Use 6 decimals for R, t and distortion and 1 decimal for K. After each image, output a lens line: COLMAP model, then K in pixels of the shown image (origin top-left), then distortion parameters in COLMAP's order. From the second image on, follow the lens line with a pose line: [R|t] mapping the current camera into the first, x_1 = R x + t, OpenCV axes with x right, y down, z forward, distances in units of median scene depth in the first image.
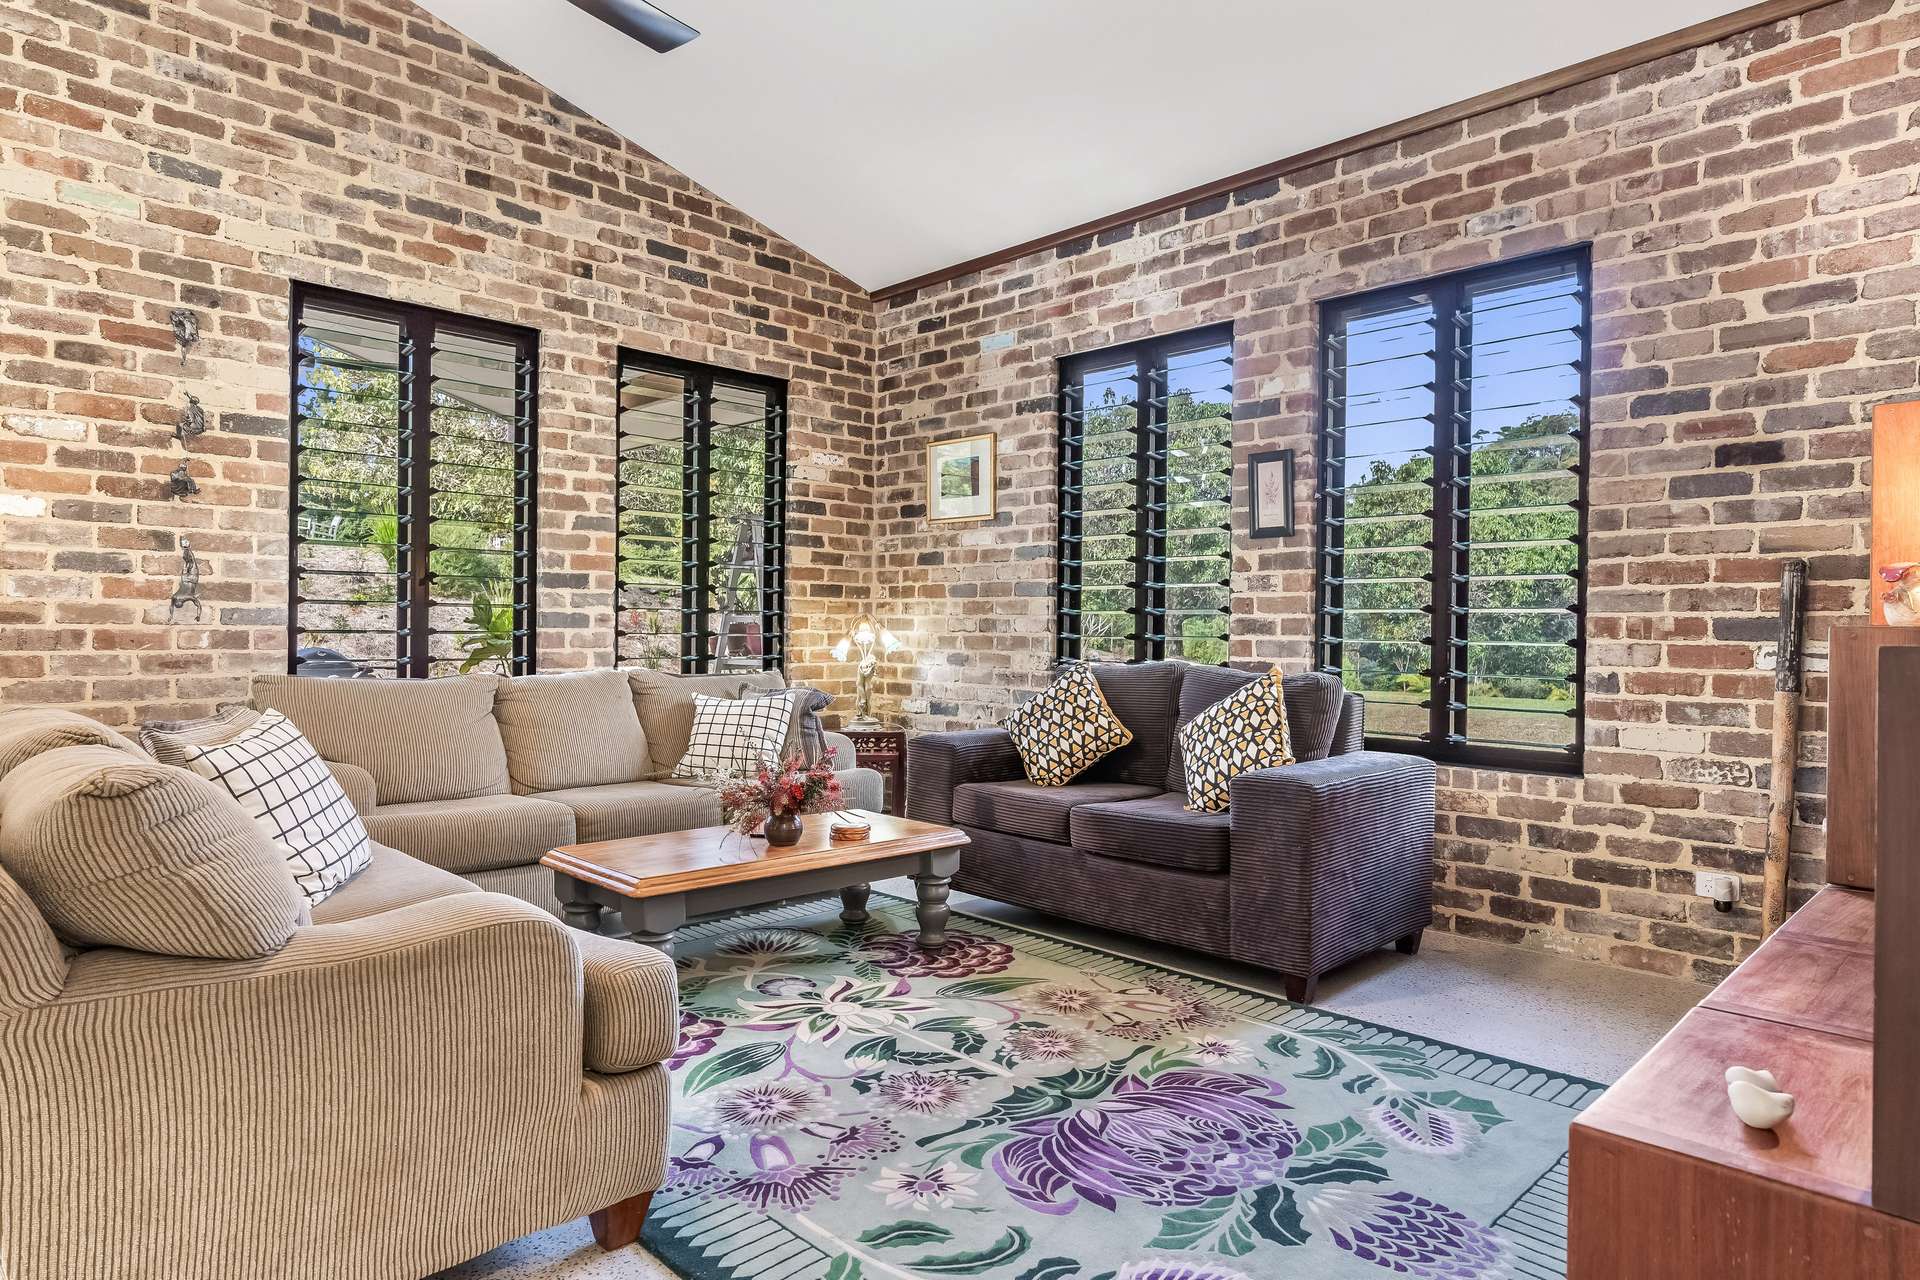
lens RADIAL K [[1121.9, 0, 952.8], [0, 1121.9, 643.8], [0, 0, 1]] dist [-0.002777, 0.004307]
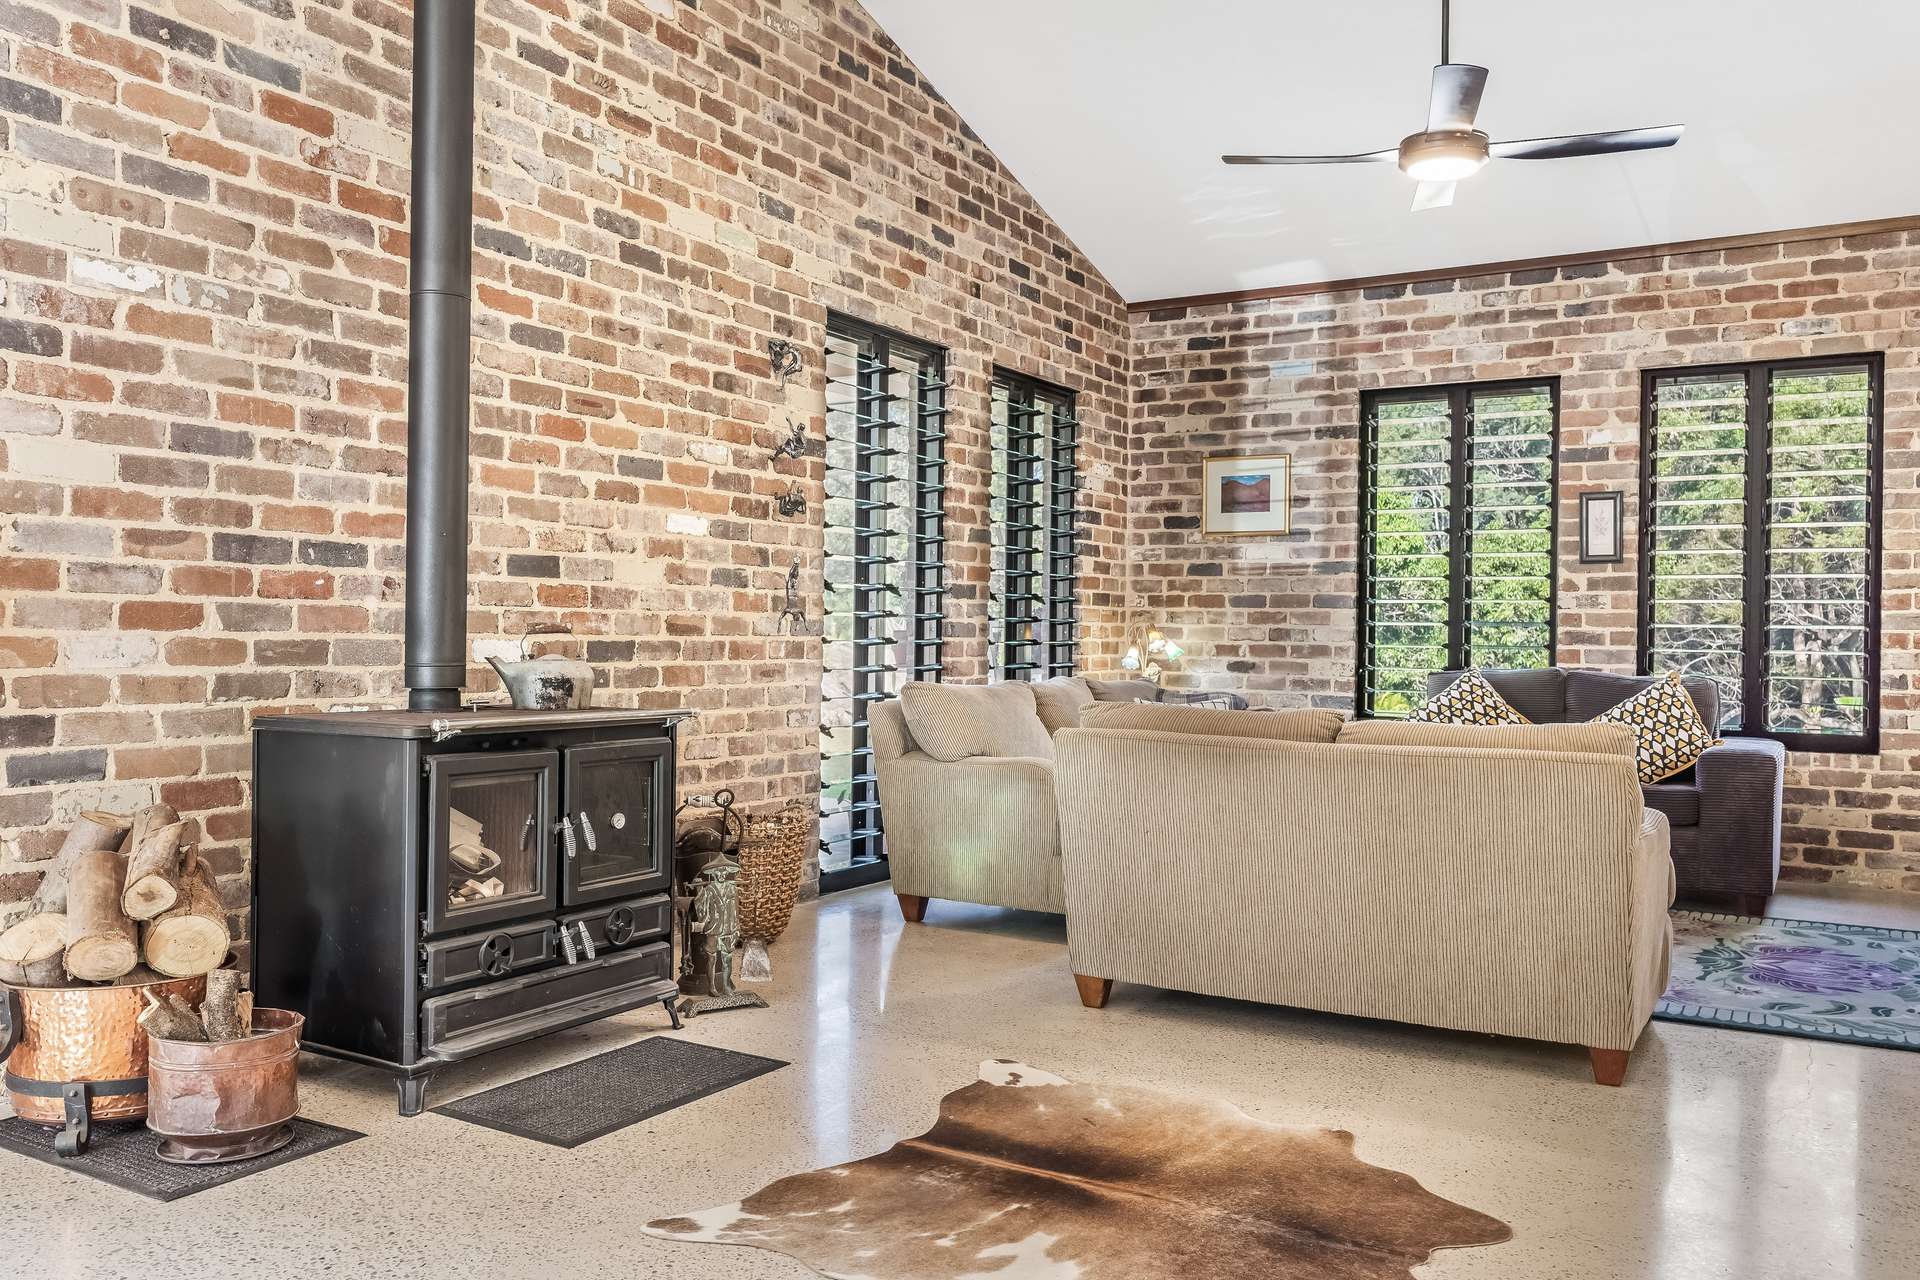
lens RADIAL K [[1513.2, 0, 956.0], [0, 1513.2, 648.0], [0, 0, 1]] dist [0.009621, -0.005996]
pose [[0.967054, 0.000026, 0.254571, -0.842899], [-0.000119, 1.000000, 0.000348, -0.005618], [-0.254571, -0.000367, 0.967054, -0.410437]]
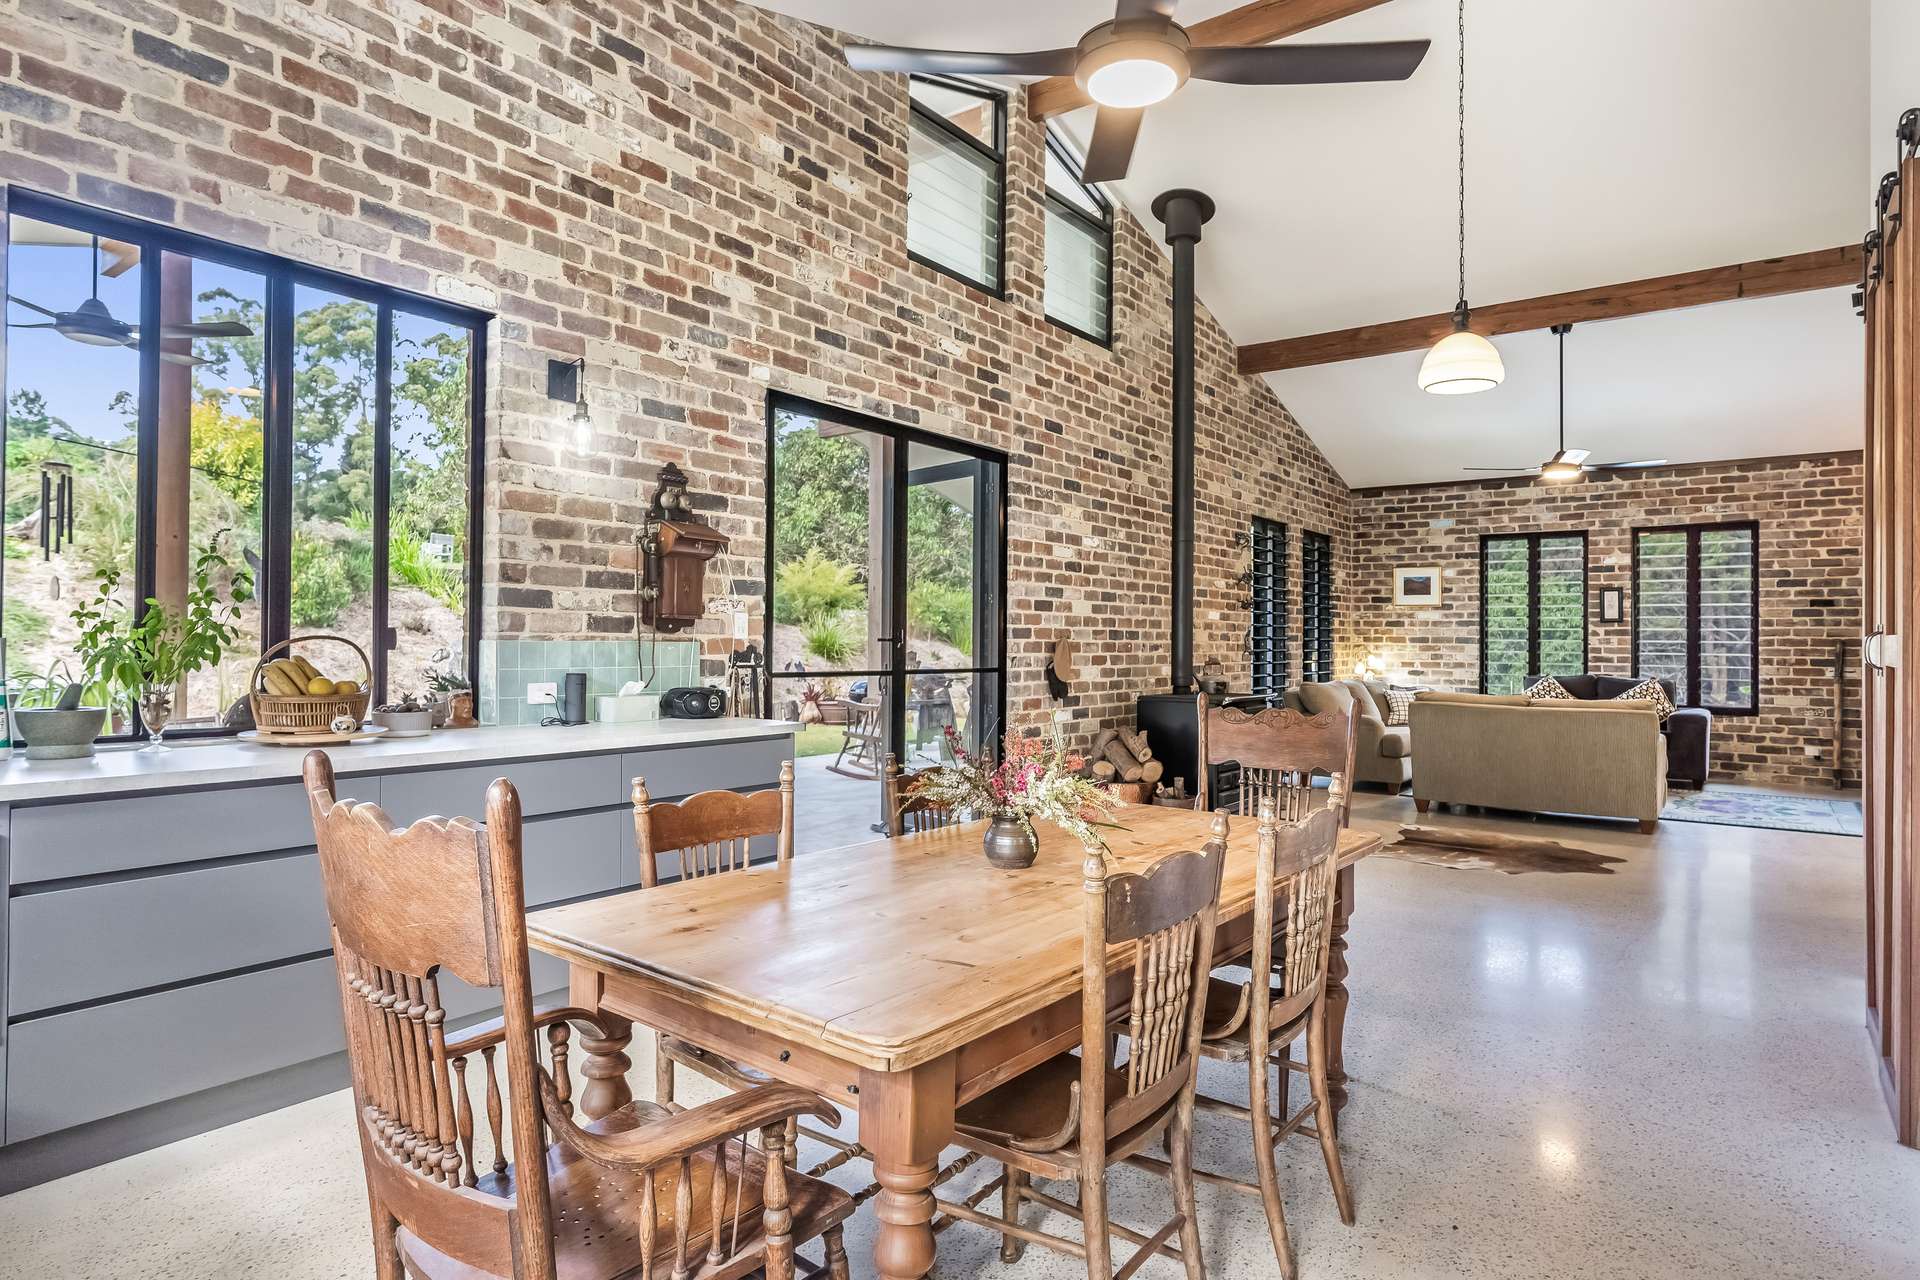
lens RADIAL K [[1060.3, 0, 954.7], [0, 1060.3, 633.8], [0, 0, 1]] dist [-0.007314, 0.005256]
pose [[0.989210, -0.000094, 0.146506, -1.549149], [0.002545, 0.999860, -0.016543, -0.039033], [-0.146484, 0.016737, 0.989071, -1.120084]]
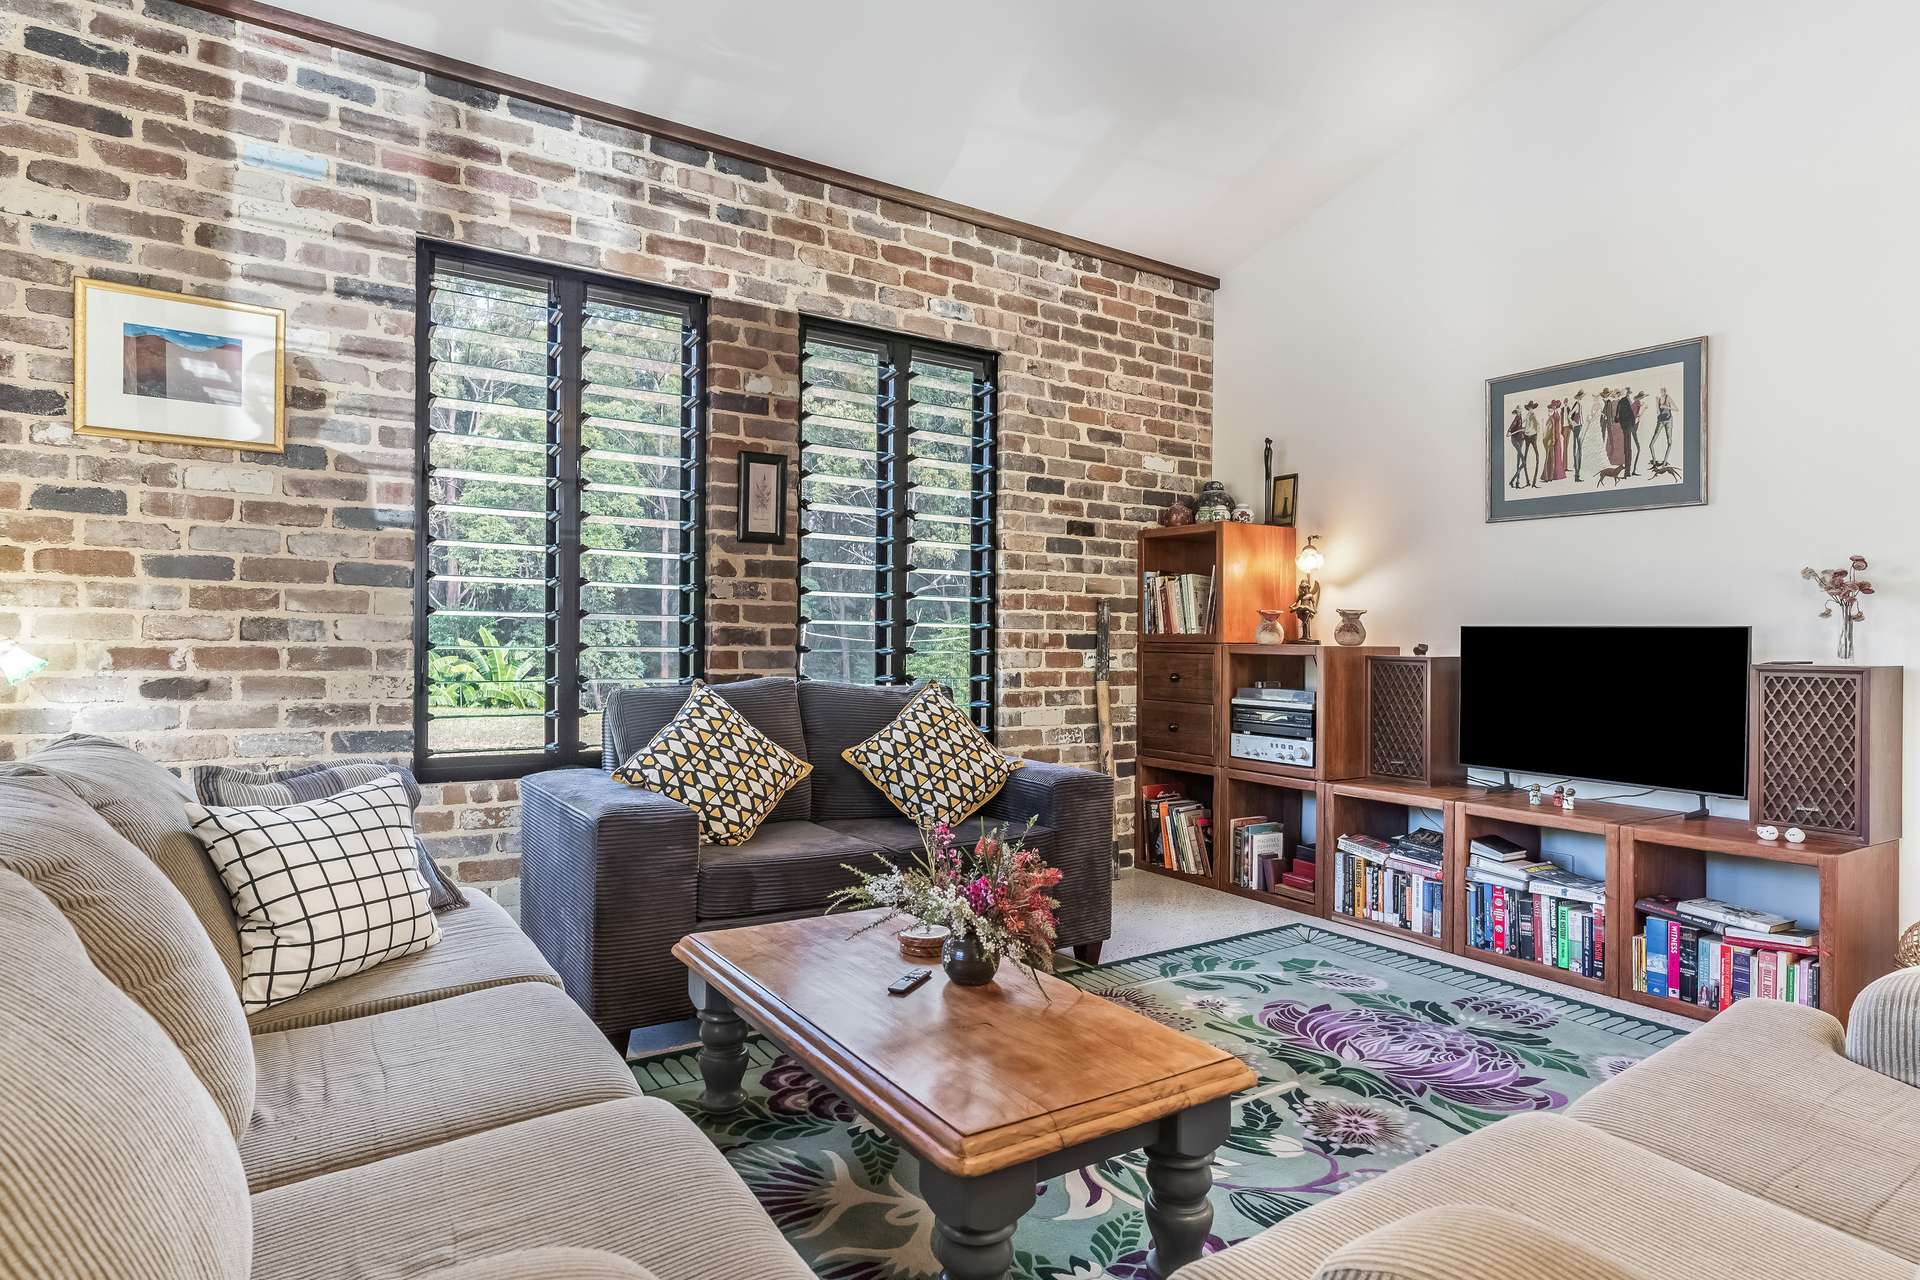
lens RADIAL K [[1060.3, 0, 966.7], [0, 1060.3, 649.6], [0, 0, 1]] dist [-0.007314, 0.005256]
pose [[0.182016, -0.017163, 0.983146, -0.609747], [-0.002735, 0.999835, 0.017961, -0.022353], [-0.983292, -0.005959, 0.181939, 0.708971]]
